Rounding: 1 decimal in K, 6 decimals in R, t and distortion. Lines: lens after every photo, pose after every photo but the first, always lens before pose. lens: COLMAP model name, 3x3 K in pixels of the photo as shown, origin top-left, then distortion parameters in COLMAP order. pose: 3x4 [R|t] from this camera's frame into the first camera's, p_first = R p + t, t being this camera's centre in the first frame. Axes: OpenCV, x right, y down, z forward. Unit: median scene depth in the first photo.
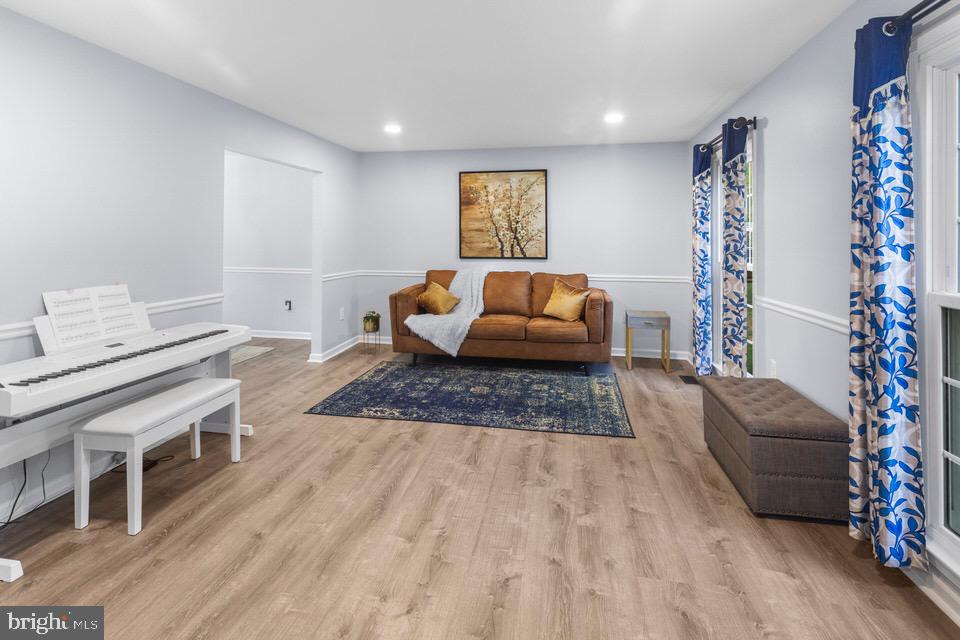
lens RADIAL K [[461.0, 0, 461.3], [0, 461.0, 239.1], [0, 0, 1]] dist [0.003908, 0.000156]
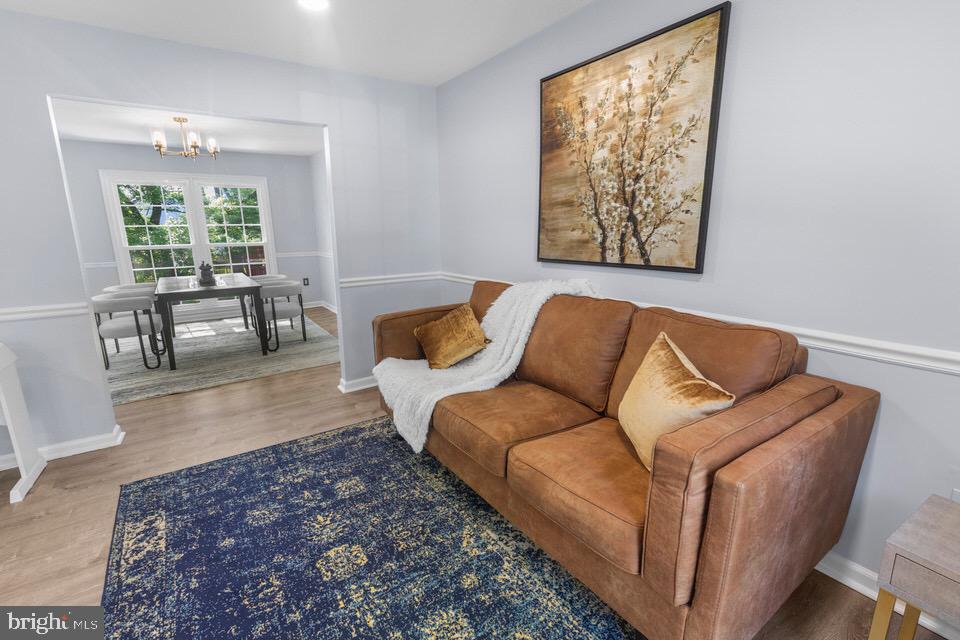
lens RADIAL K [[428.9, 0, 477.1], [0, 428.9, 323.6], [0, 0, 1]] dist [0.002187, -0.000417]
pose [[0.730275, 0.137695, -0.669132, 0.341290], [0.015050, 0.975996, 0.217267, 0.005275], [0.682987, -0.168735, 0.710674, 0.721032]]
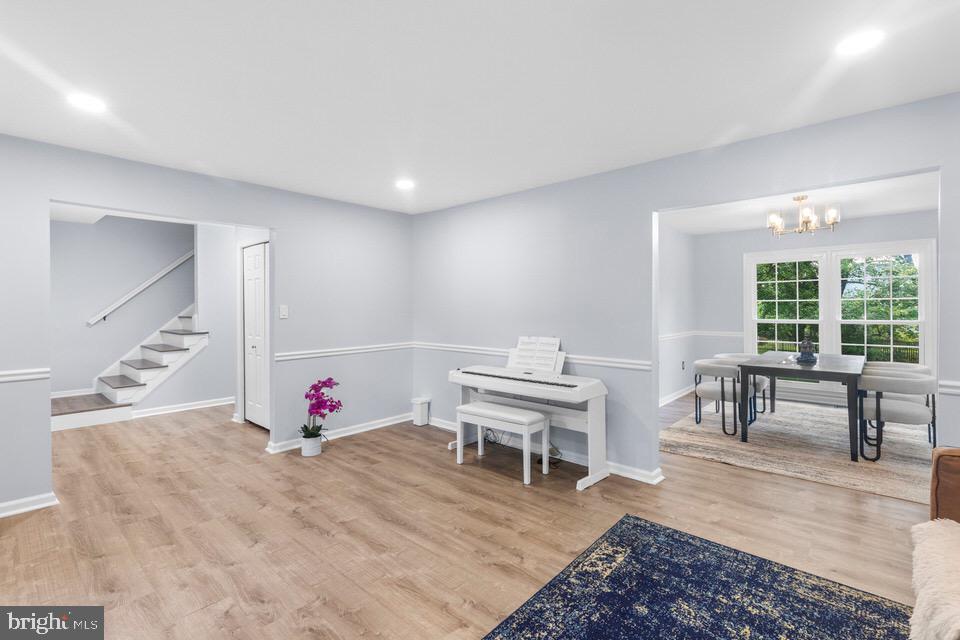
lens RADIAL K [[441.7, 0, 478.2], [0, 441.7, 308.4], [0, 0, 1]] dist [0.010363, -0.000256]
pose [[-0.491506, 0.003807, -0.870866, 0.373753], [0.006575, 0.999978, 0.000660, 0.000755], [0.870849, -0.005402, -0.491520, 0.884268]]
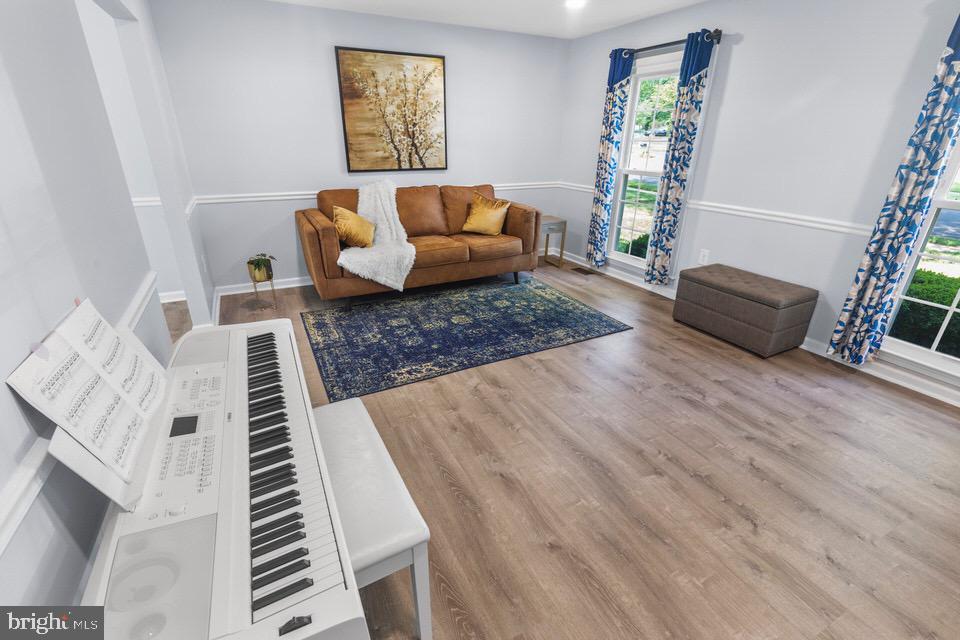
lens RADIAL K [[439.1, 0, 468.3], [0, 439.1, 321.3], [0, 0, 1]] dist [0.015288, -0.000386]
pose [[0.782964, -0.240684, 0.573619, -0.417137], [-0.008331, 0.917978, 0.396545, -0.031665], [-0.622011, -0.315259, 0.716738, 0.285499]]
